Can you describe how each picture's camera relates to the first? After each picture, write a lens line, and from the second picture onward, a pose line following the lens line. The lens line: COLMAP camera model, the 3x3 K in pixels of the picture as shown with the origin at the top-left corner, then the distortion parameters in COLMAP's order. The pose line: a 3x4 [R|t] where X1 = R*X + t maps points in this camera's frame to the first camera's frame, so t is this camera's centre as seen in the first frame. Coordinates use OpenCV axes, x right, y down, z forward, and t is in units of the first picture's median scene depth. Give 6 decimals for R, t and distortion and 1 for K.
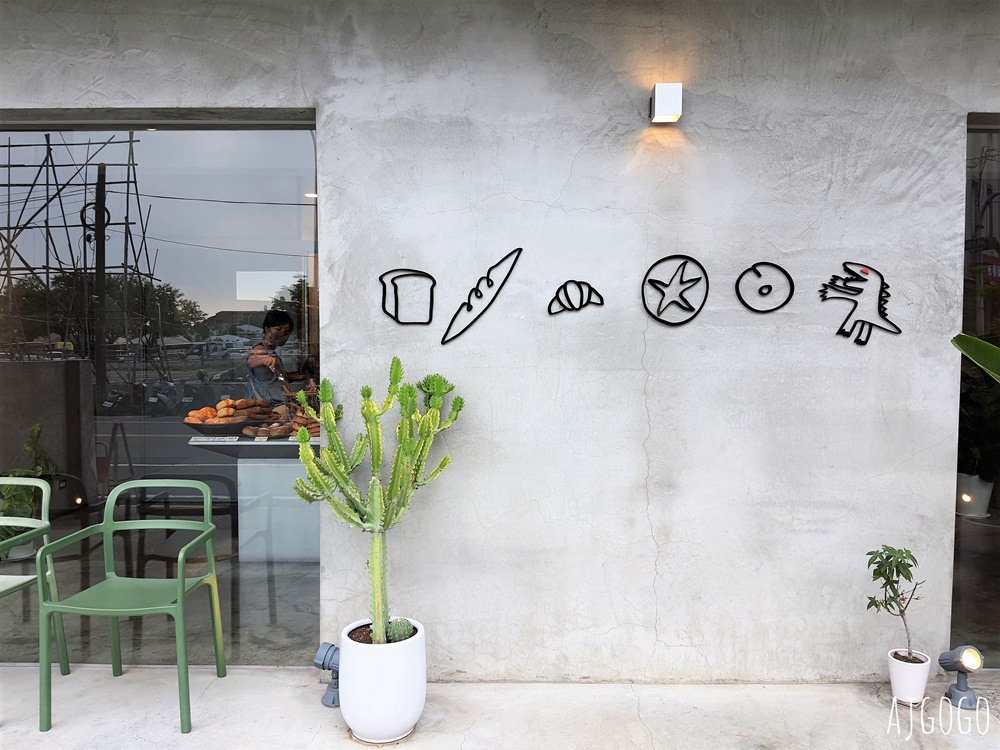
lens RADIAL K [[786.8, 0, 497.1], [0, 786.8, 377.3], [0, 0, 1]] dist [0.035860, -0.072562]
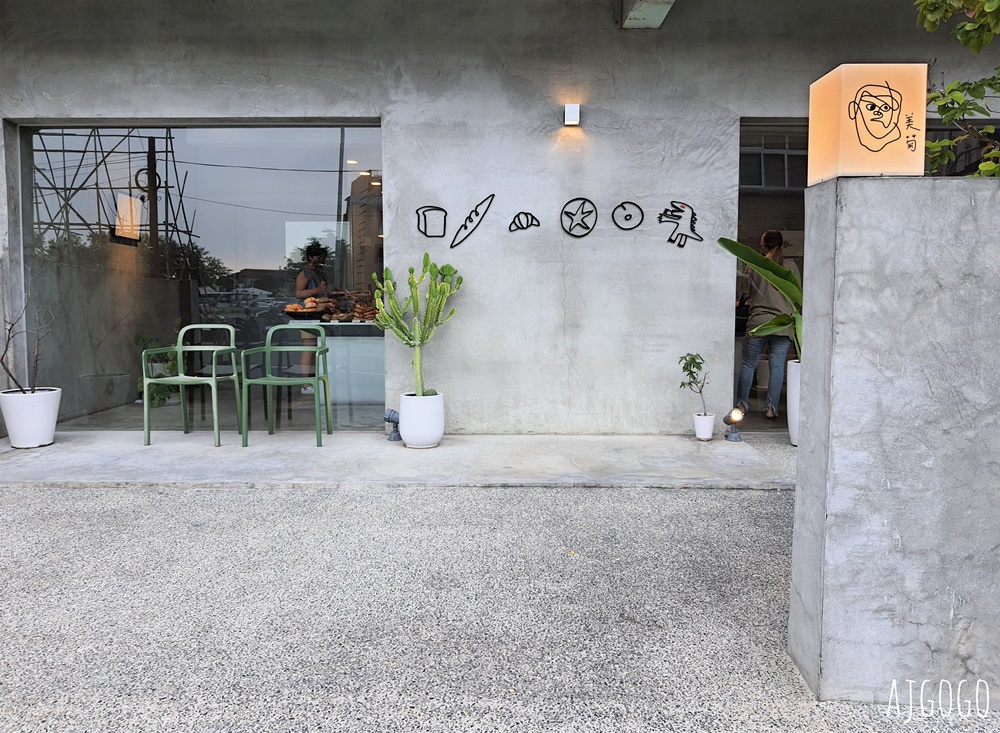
lens RADIAL K [[786.8, 0, 497.7], [0, 786.8, 369.7], [0, 0, 1]] dist [0.035860, -0.072562]
pose [[0.999991, -0.003962, -0.001584, 0.039918], [0.004016, 0.999366, 0.035368, 0.175461], [0.001443, -0.035374, 0.999373, -0.826550]]
